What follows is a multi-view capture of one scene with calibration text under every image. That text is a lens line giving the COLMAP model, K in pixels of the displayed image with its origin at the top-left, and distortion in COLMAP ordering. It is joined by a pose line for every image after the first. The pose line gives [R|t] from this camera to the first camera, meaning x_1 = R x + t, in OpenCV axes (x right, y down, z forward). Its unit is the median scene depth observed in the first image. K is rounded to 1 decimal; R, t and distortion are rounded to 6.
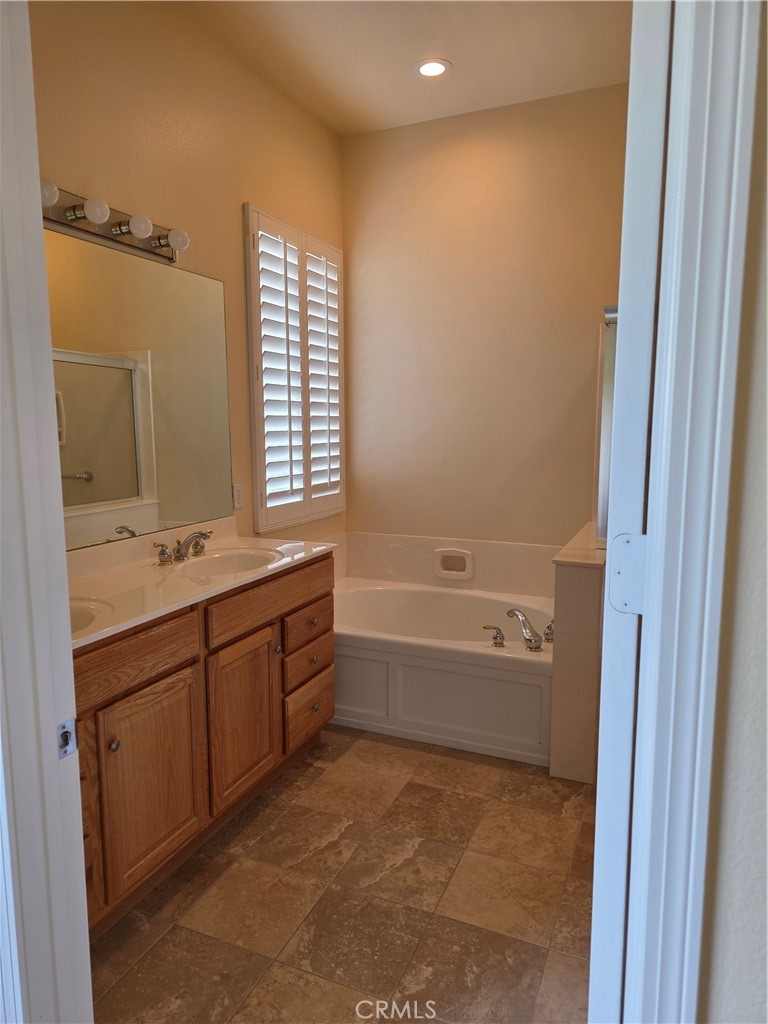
lens RADIAL K [[689.6, 0, 380.1], [0, 689.6, 514.4], [0, 0, 1]] dist [0.046017, -0.037554]
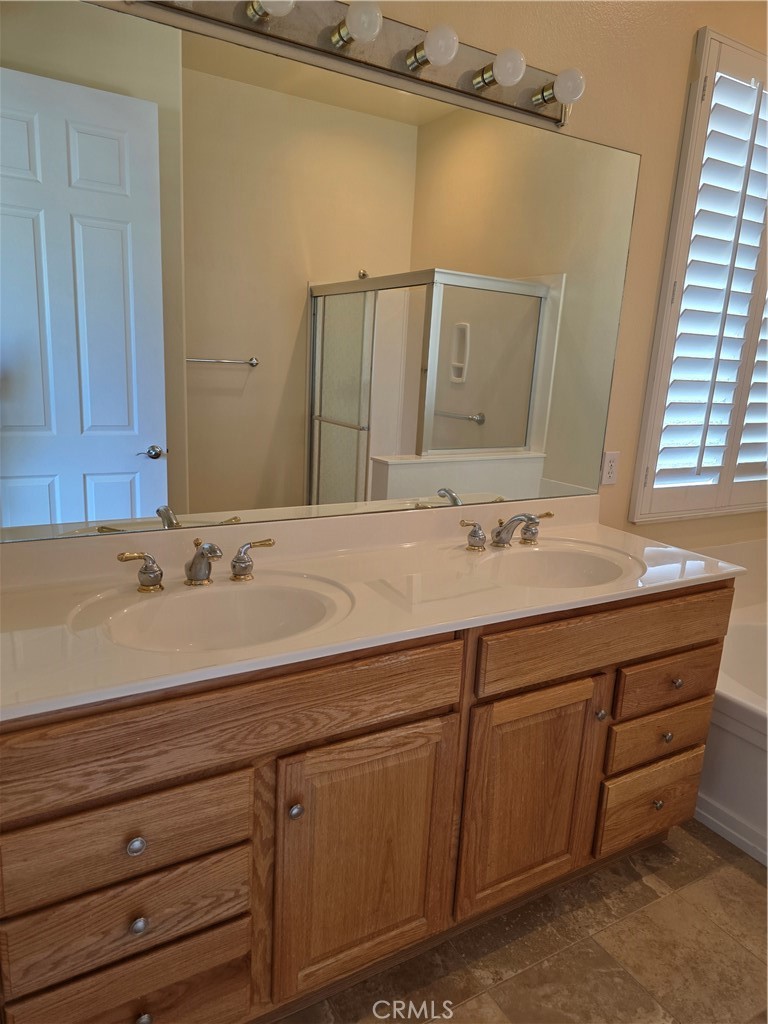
lens RADIAL K [[689.6, 0, 379.8], [0, 689.6, 514.4], [0, 0, 1]] dist [0.046017, -0.037554]
pose [[0.803798, 0.177636, -0.567762, 0.023789], [-0.132012, 0.983845, 0.120923, -0.041738], [0.580070, -0.022246, 0.814263, 0.328474]]
